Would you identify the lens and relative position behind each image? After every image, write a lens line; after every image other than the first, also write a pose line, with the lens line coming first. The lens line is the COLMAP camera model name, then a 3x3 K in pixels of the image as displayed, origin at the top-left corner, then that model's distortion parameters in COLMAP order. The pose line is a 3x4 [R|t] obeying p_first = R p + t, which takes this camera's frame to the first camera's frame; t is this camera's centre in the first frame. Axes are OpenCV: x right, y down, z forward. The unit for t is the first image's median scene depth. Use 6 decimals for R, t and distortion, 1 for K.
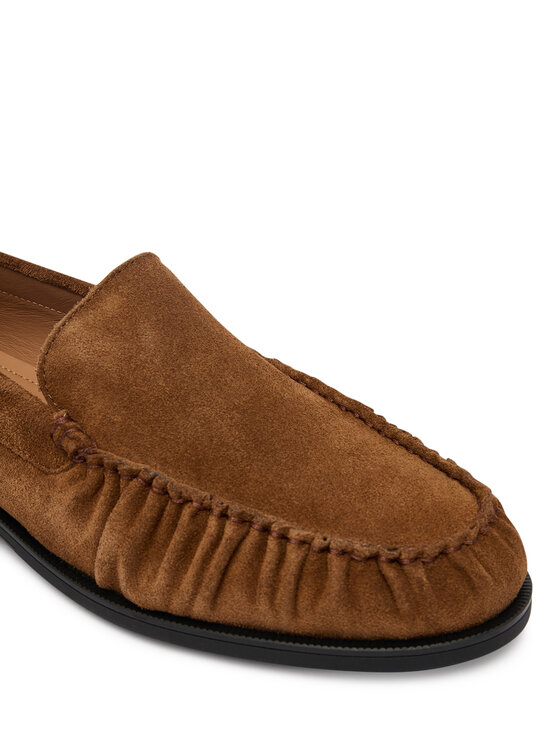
lens RADIAL K [[951.6, 0, 280.0], [0, 951.6, 373.0], [0, 0, 1]] dist [-0.003253, -0.003345]
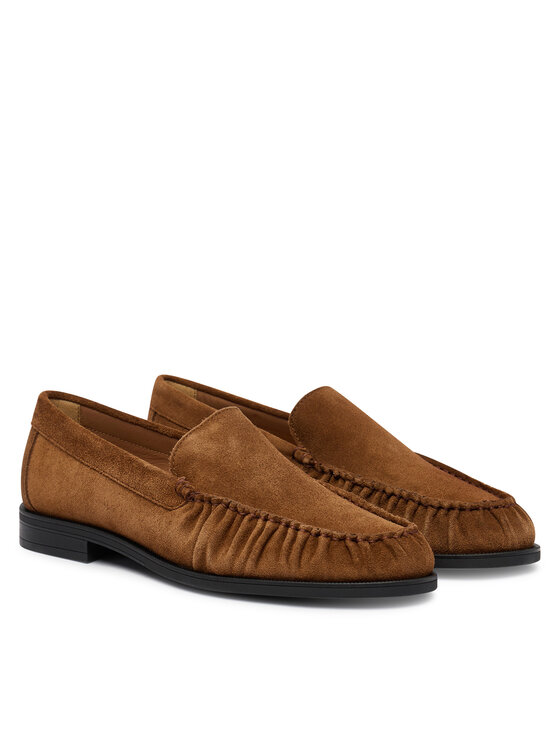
lens RADIAL K [[2005.4, 0, 280.0], [0, 2005.4, 373.0], [0, 0, 1]] dist [-0.010038, -0.002545]
pose [[0.992911, 0.031556, -0.114599, 0.408456], [-0.074886, 0.914786, -0.396935, 1.441299], [0.092308, 0.402703, 0.910664, -2.685916]]
